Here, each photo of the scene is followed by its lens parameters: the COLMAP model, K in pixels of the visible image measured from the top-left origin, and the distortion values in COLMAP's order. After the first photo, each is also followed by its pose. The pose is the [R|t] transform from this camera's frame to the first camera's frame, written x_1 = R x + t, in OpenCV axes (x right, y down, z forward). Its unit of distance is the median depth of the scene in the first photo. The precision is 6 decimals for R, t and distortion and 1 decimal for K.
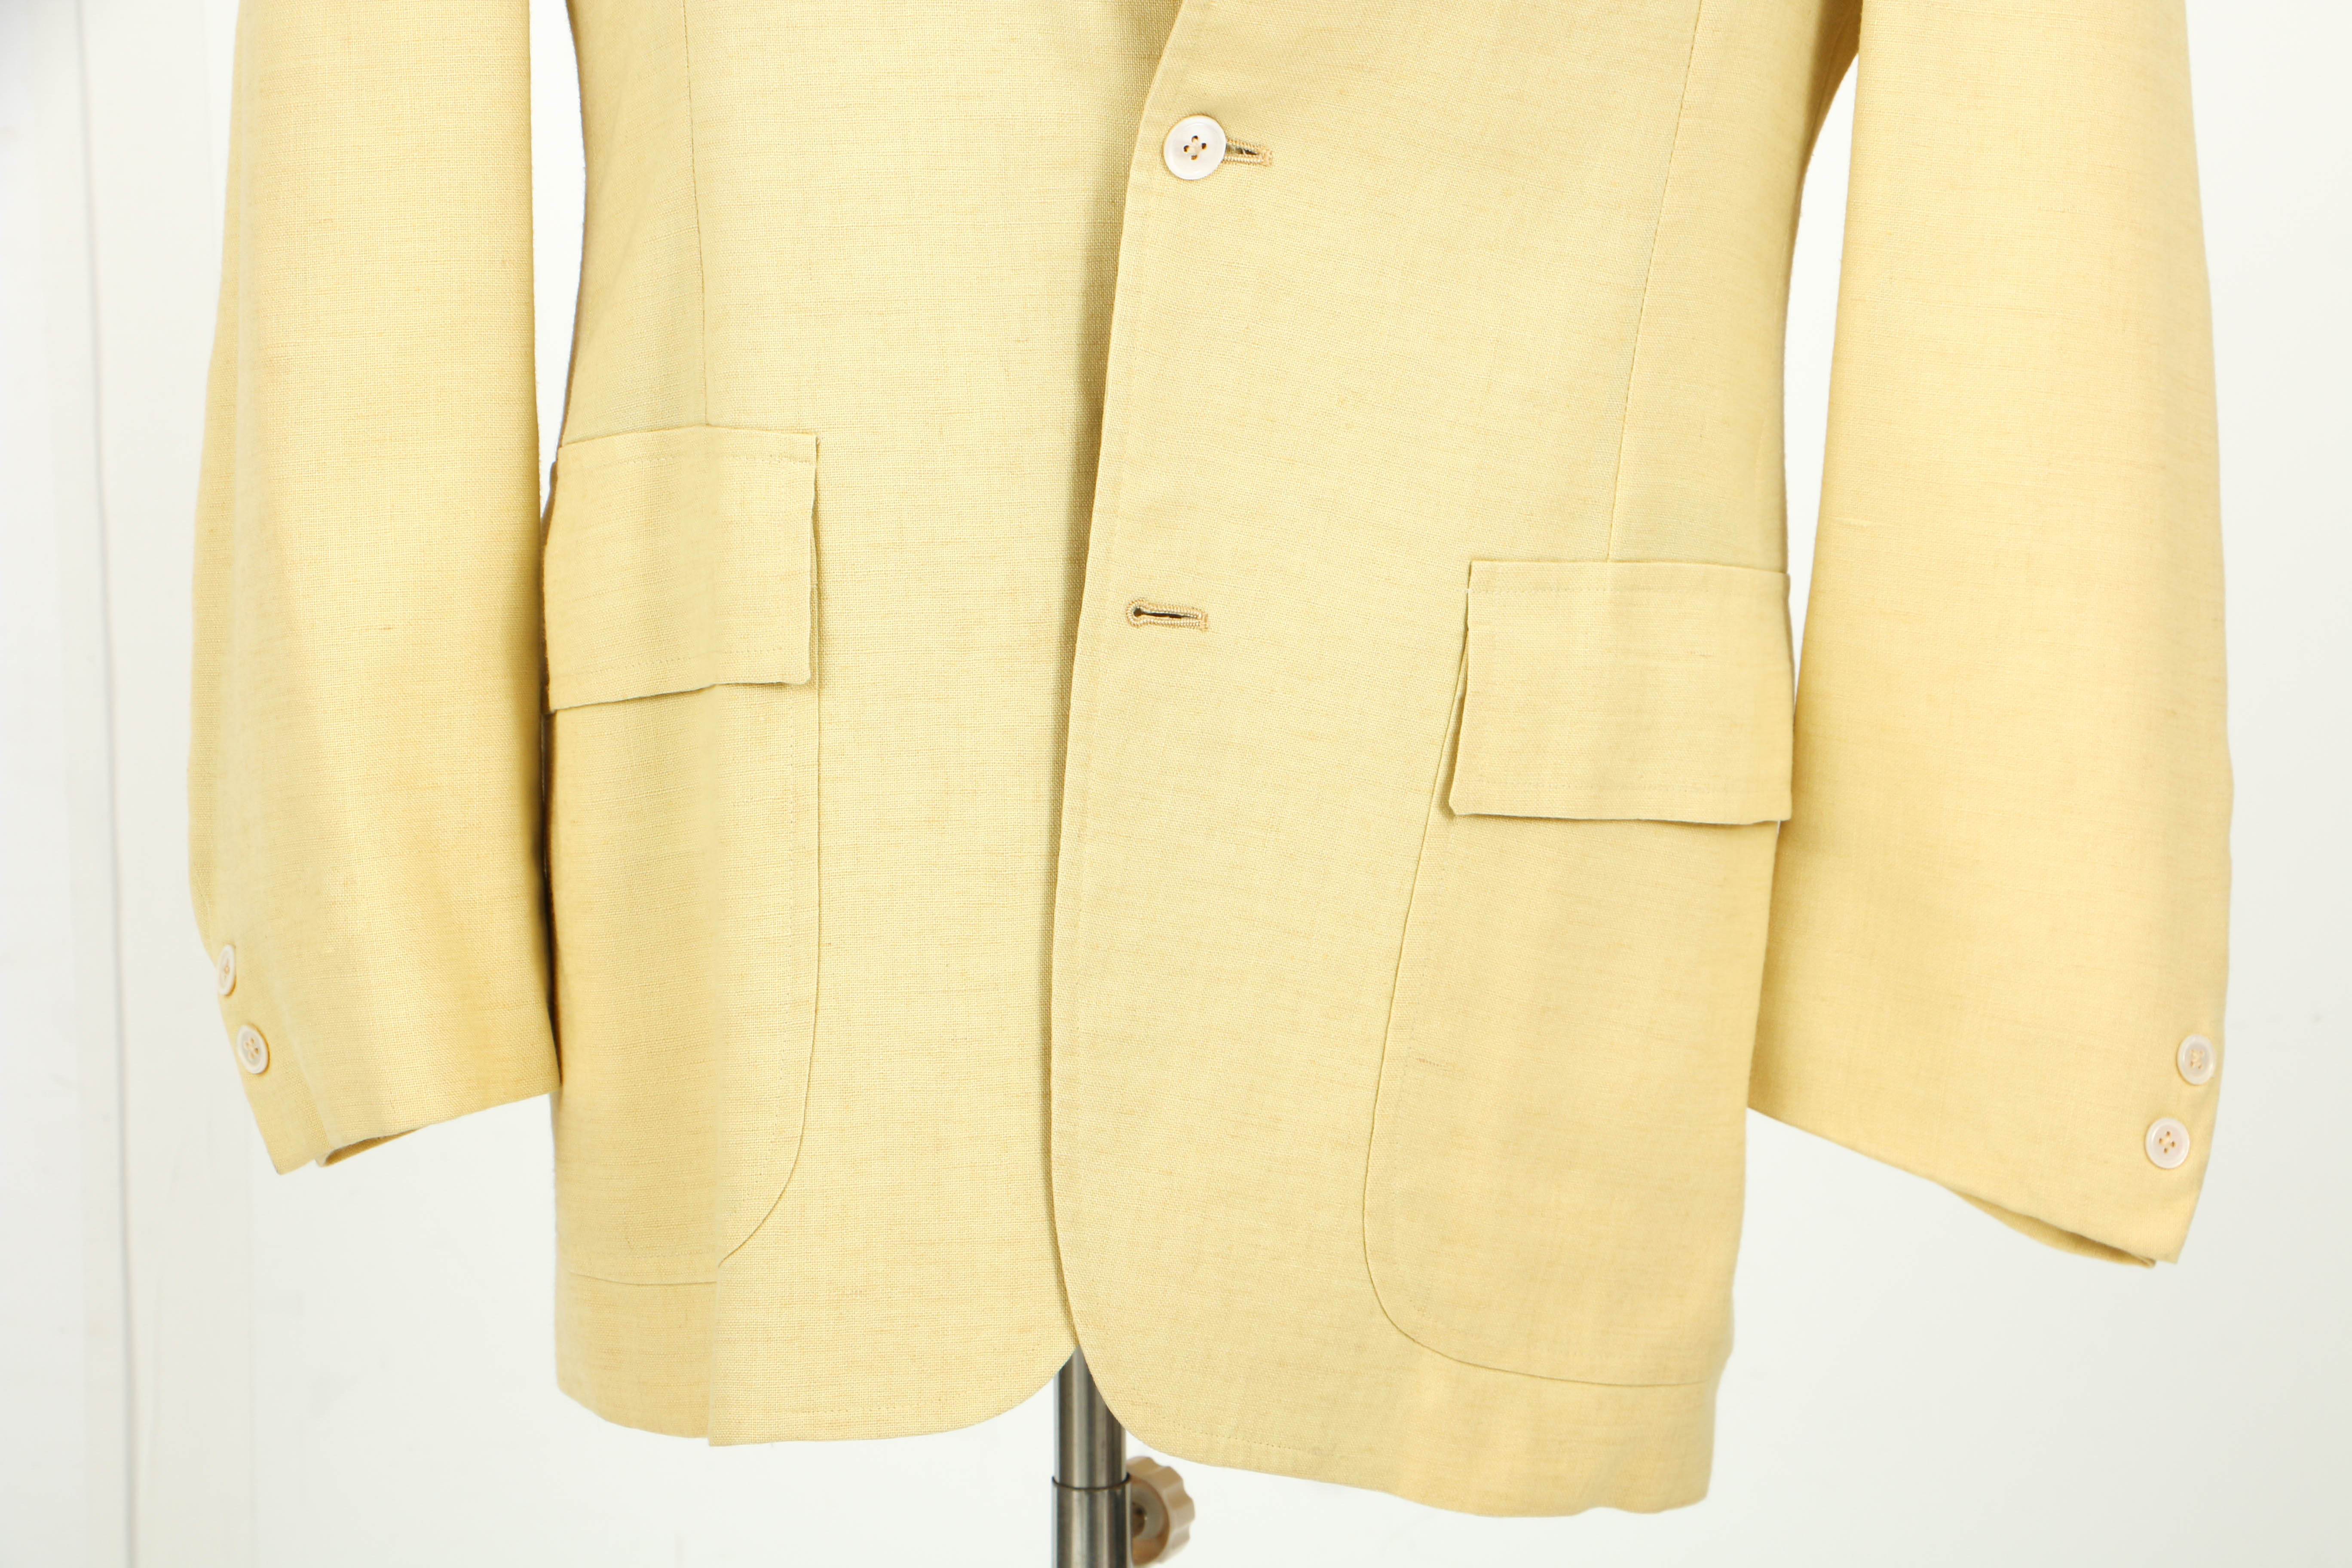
lens RADIAL K [[6836.1, 0, 1201.0], [0, 6836.1, 840.0], [0, 0, 1]] dist [0.433812, 0.000000]
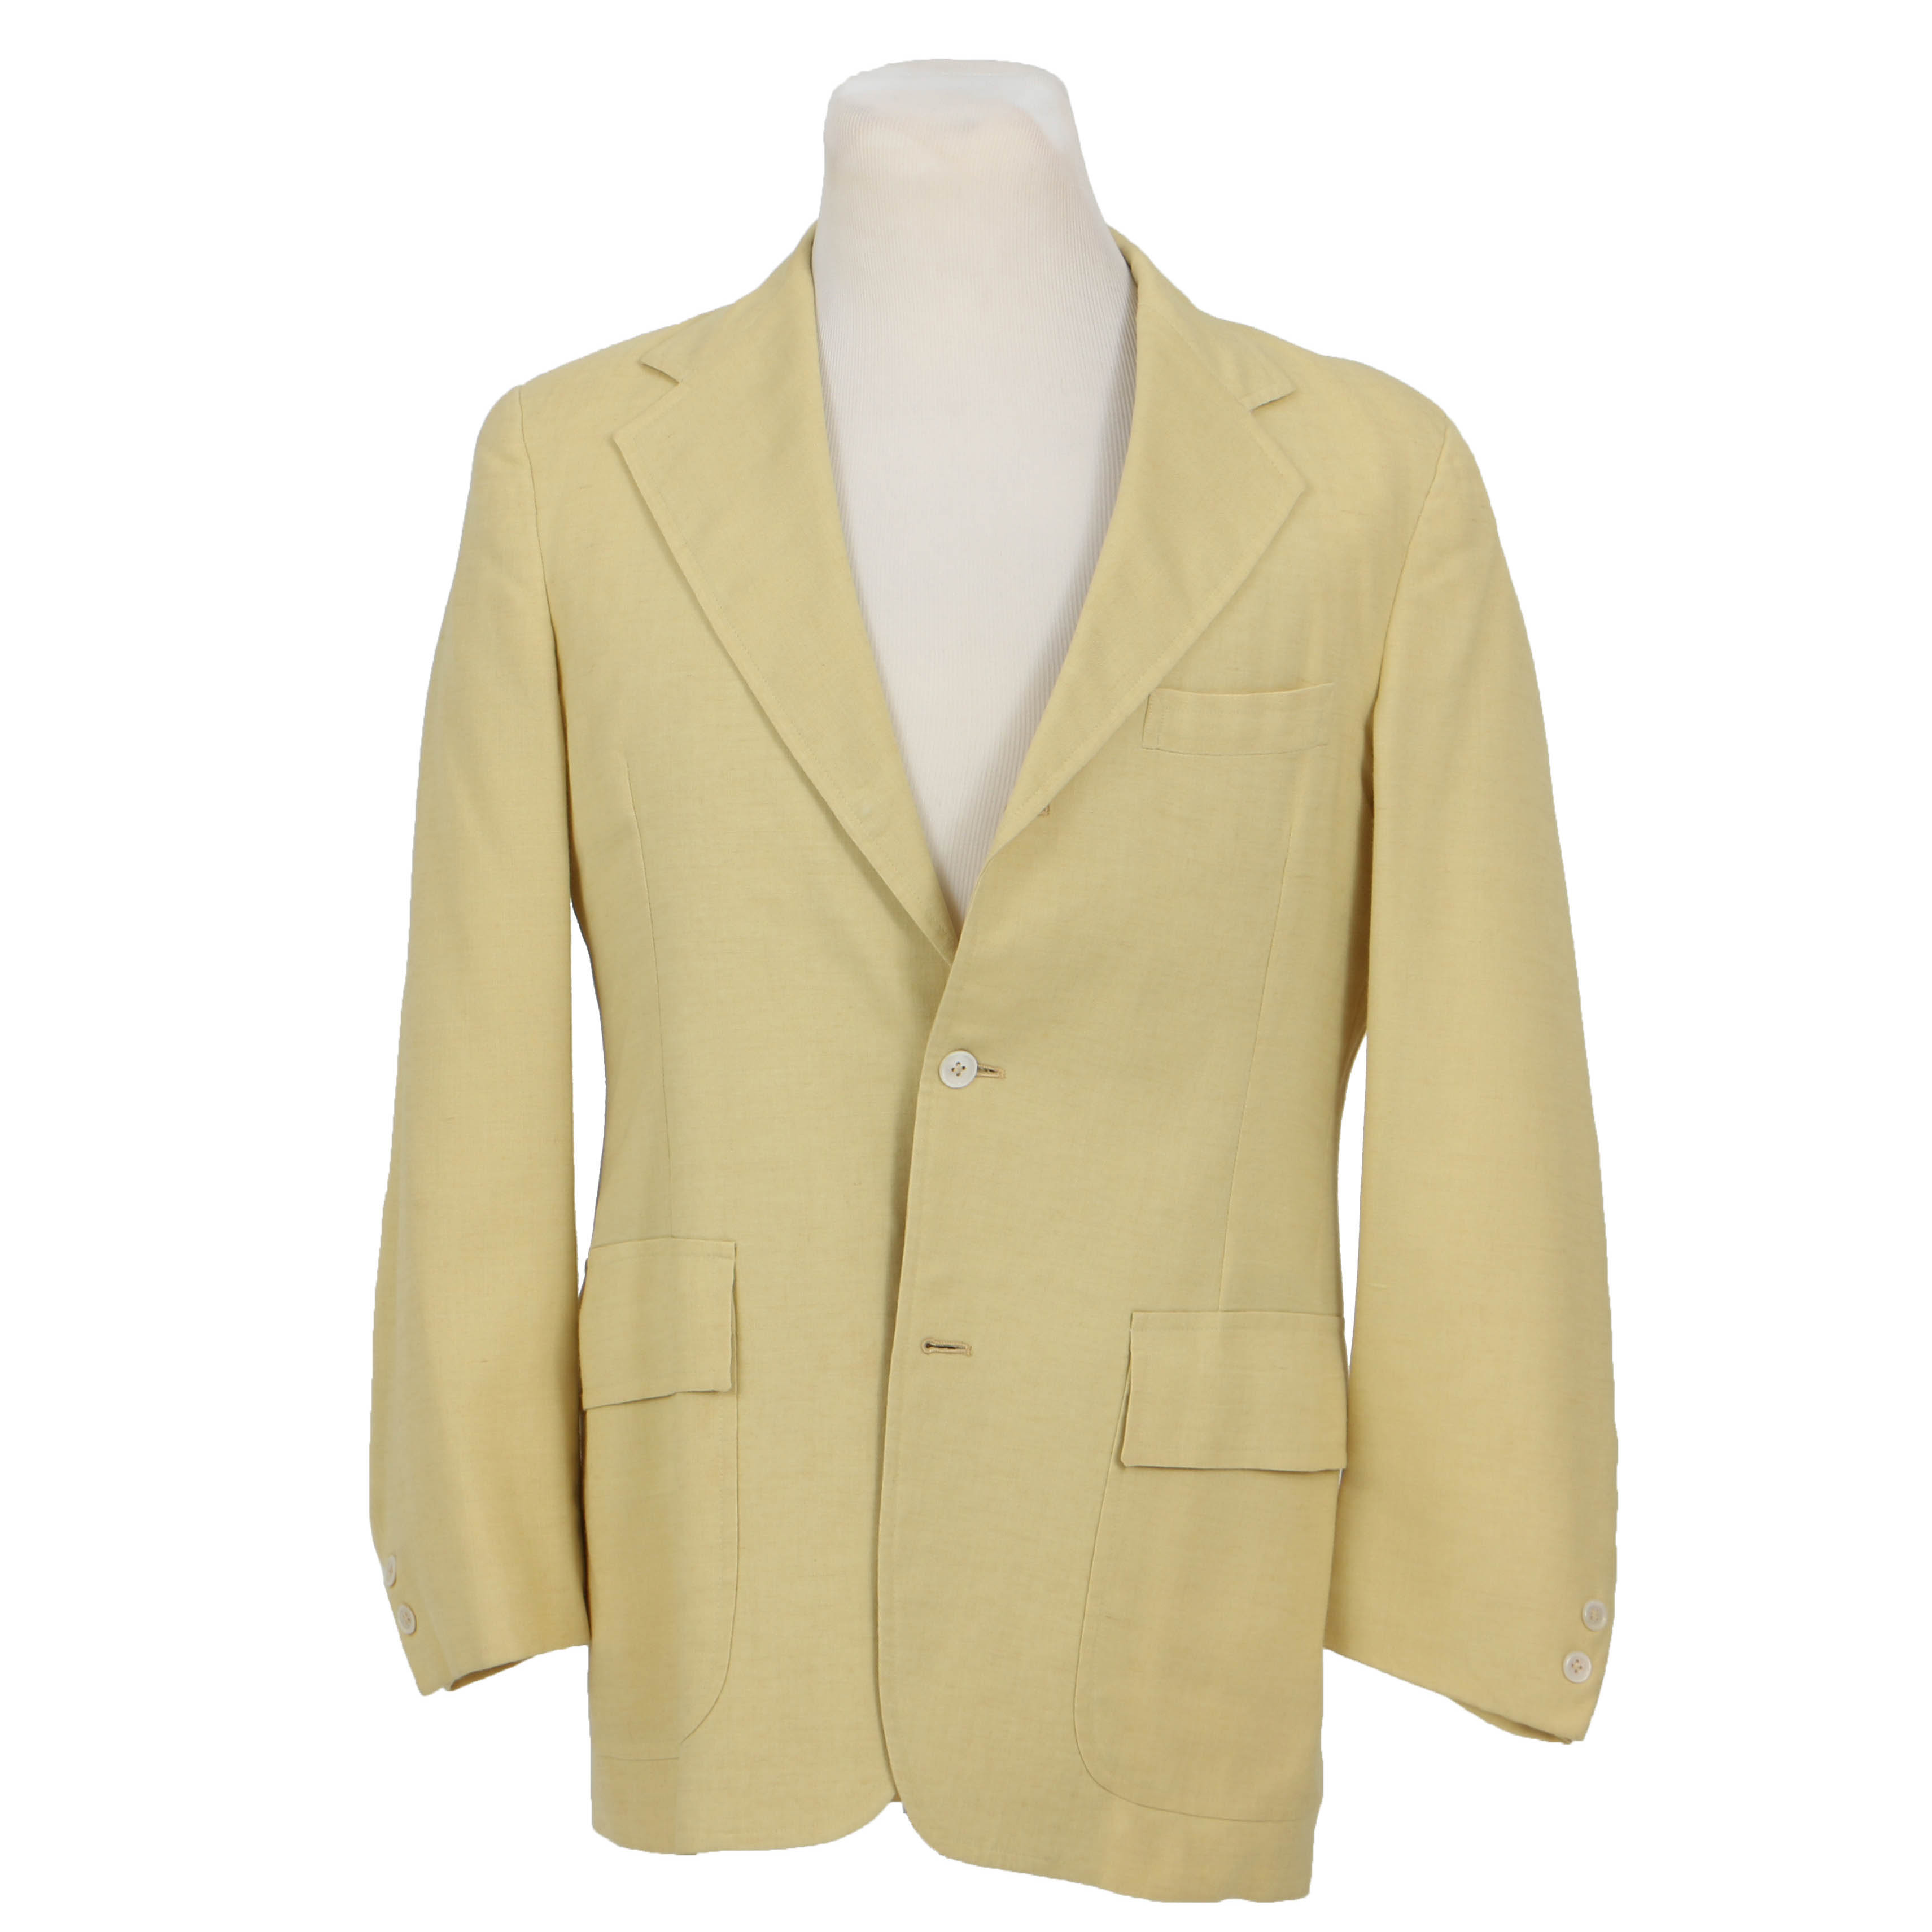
lens RADIAL K [[5554.8, 0, 967.8], [0, 5554.8, 984.0], [0, 0, 1]] dist [0.143402, 0.000000]
pose [[0.998718, -0.014461, -0.048510, 0.064709], [0.009746, 0.995326, -0.096078, 0.008859], [0.049673, 0.095482, 0.994191, -0.339235]]
